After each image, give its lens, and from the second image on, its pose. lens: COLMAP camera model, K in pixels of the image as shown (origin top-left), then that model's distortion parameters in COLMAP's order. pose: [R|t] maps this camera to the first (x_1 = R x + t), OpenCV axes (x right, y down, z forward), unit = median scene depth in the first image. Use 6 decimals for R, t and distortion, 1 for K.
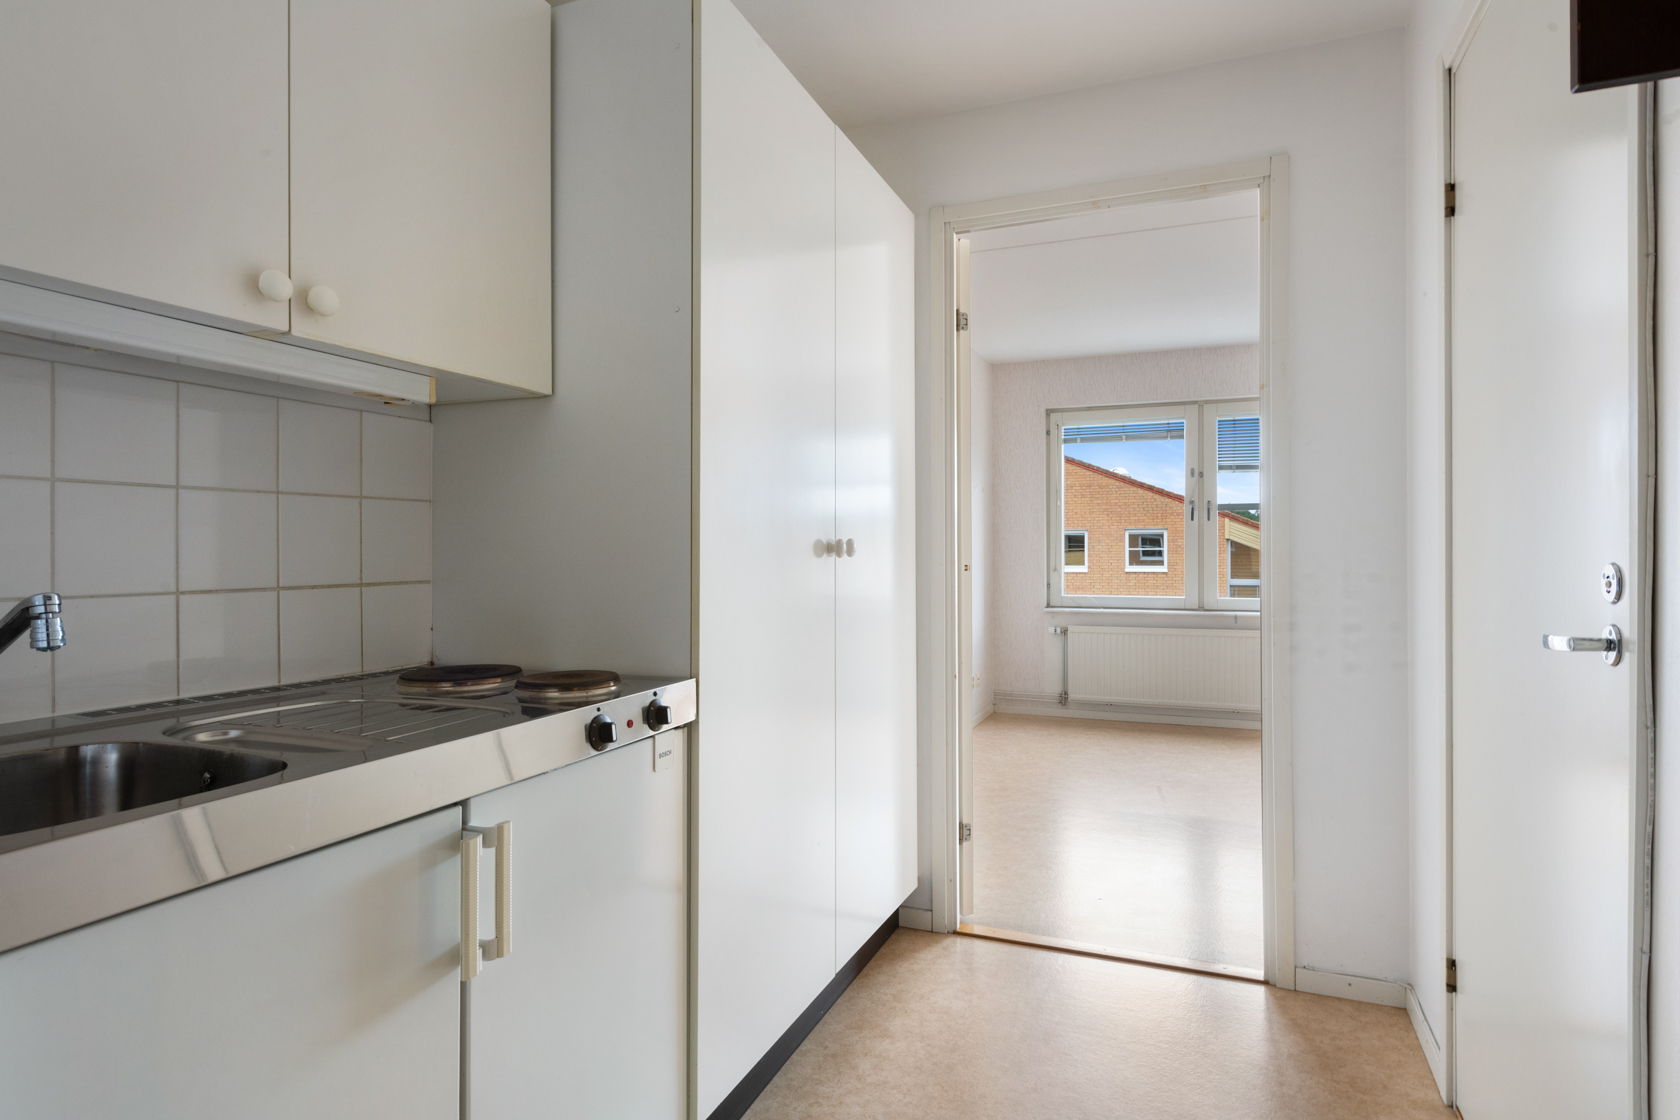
lens RADIAL K [[910.4, 0, 840.3], [0, 910.4, 556.3], [0, 0, 1]] dist [0.006767, -0.000594]
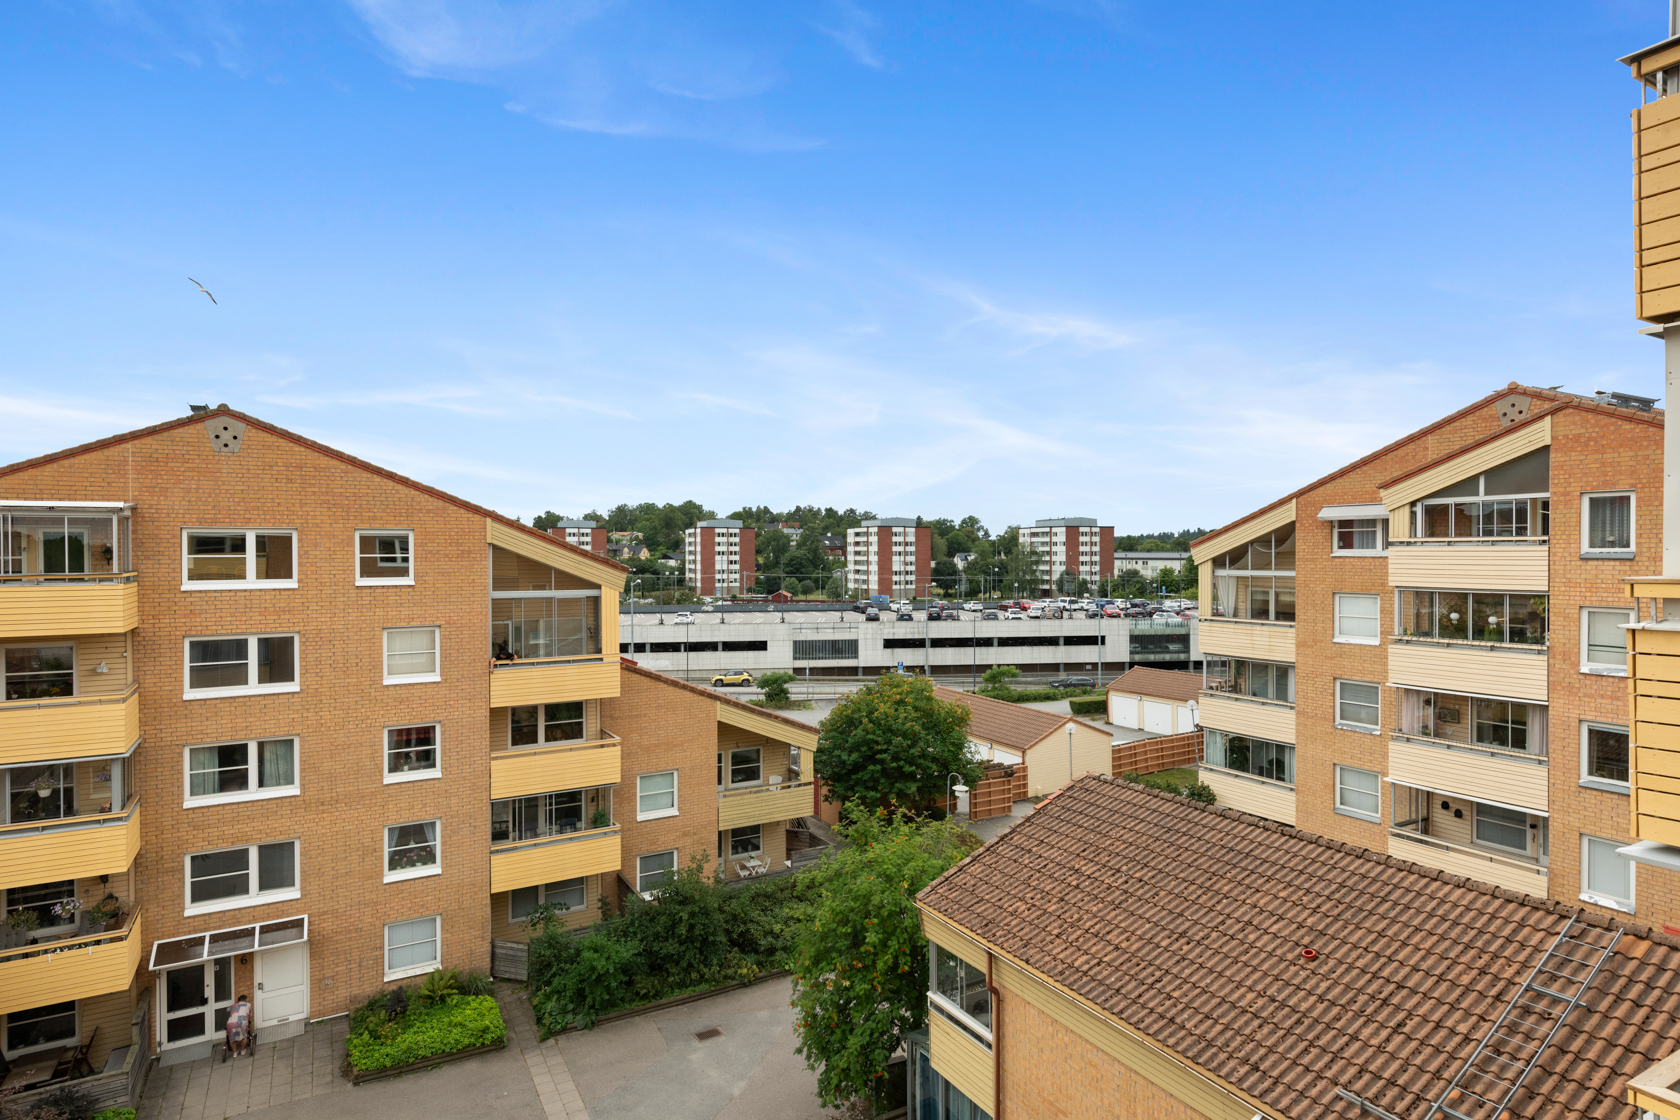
lens RADIAL K [[910.4, 0, 842.6], [0, 910.4, 558.2], [0, 0, 1]] dist [0.006767, -0.000594]
pose [[0.705488, -0.004283, 0.708709, 0.067041], [0.003360, 0.999991, 0.002699, -0.006346], [-0.708714, 0.000477, 0.705496, 0.196440]]
